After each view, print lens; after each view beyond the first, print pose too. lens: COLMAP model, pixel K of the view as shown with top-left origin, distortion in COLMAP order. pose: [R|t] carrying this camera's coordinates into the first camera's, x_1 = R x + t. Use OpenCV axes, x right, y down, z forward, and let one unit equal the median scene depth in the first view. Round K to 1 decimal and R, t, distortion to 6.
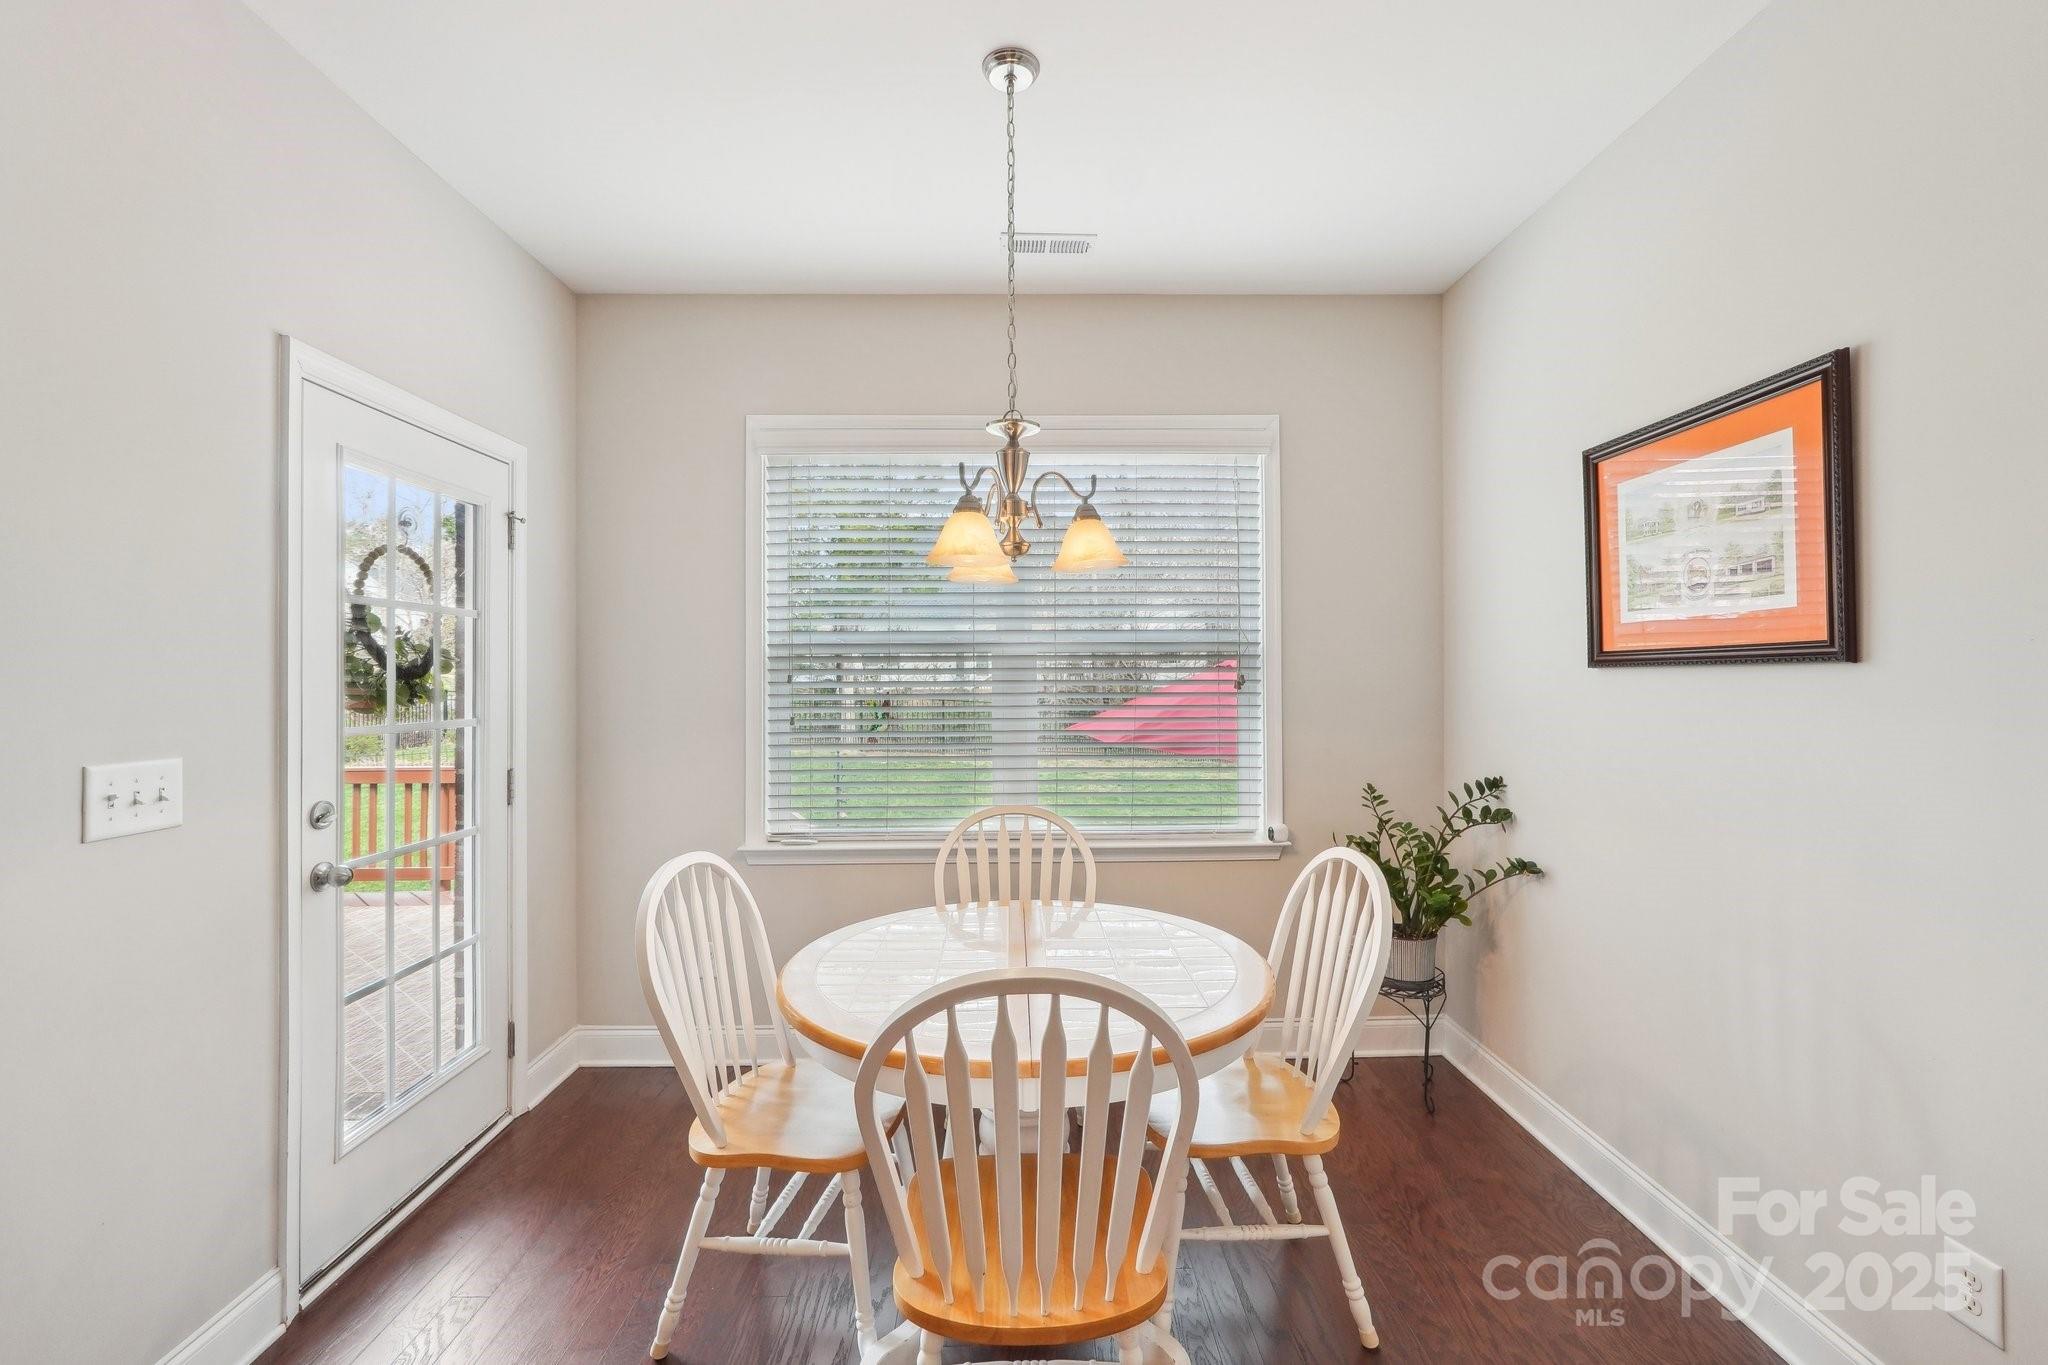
lens RADIAL K [[897.0, 0, 1039.3], [0, 897.0, 679.4], [0, 0, 1]] dist [0.000708, 0.000255]
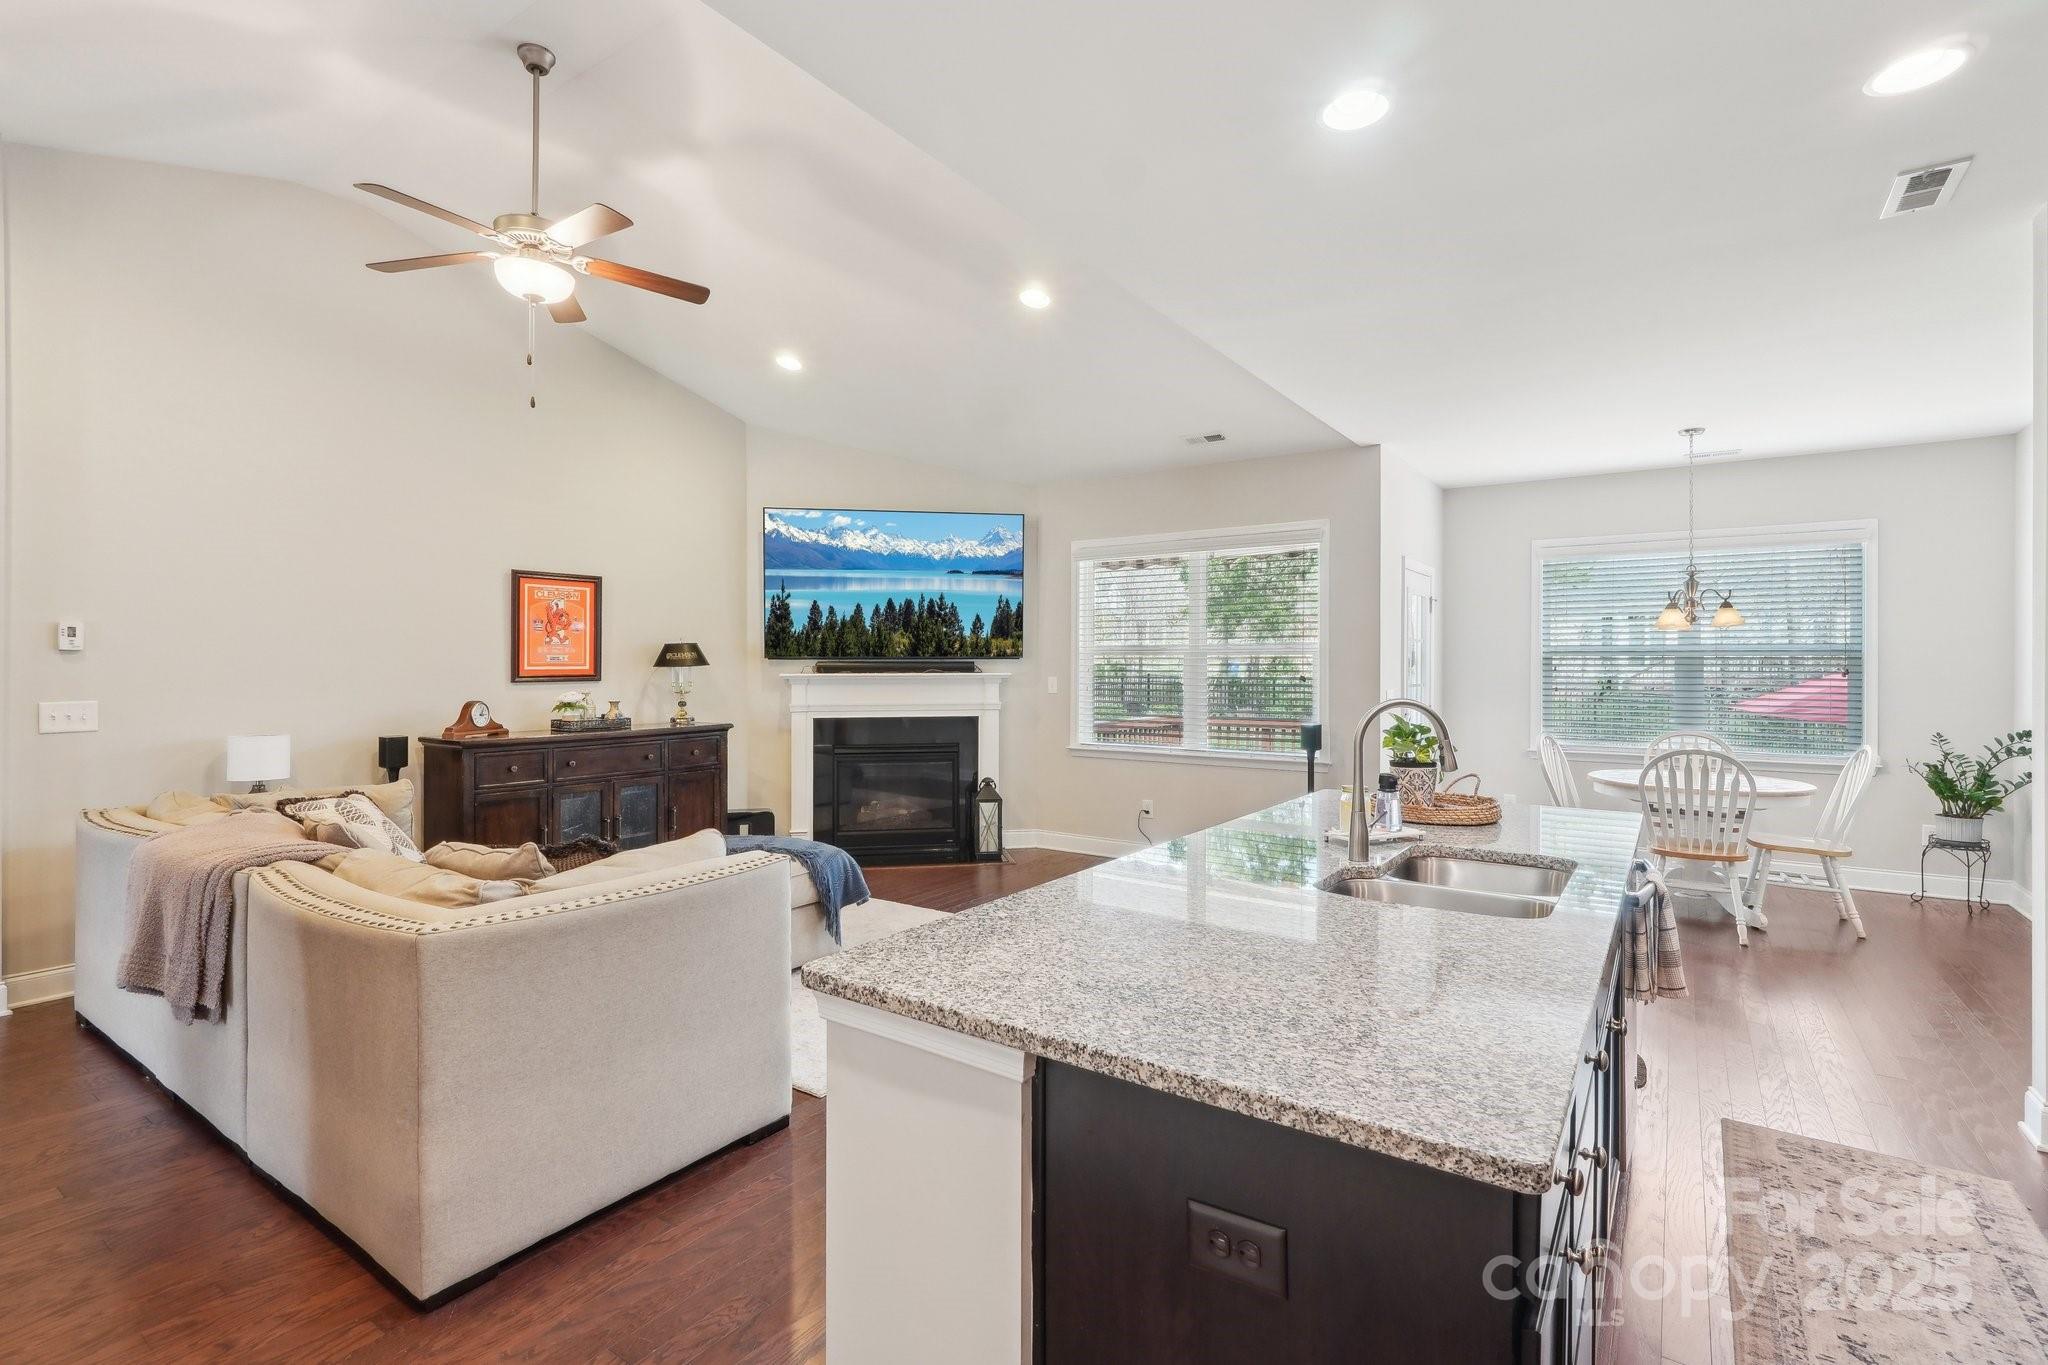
lens RADIAL K [[948.8, 0, 1029.0], [0, 948.8, 668.2], [0, 0, 1]] dist [0.000412, 0.000601]
pose [[0.810209, 0.008580, -0.586078, 0.025484], [-0.009280, 0.999955, 0.001811, 0.006624], [0.586068, 0.003971, 0.810252, -2.033761]]
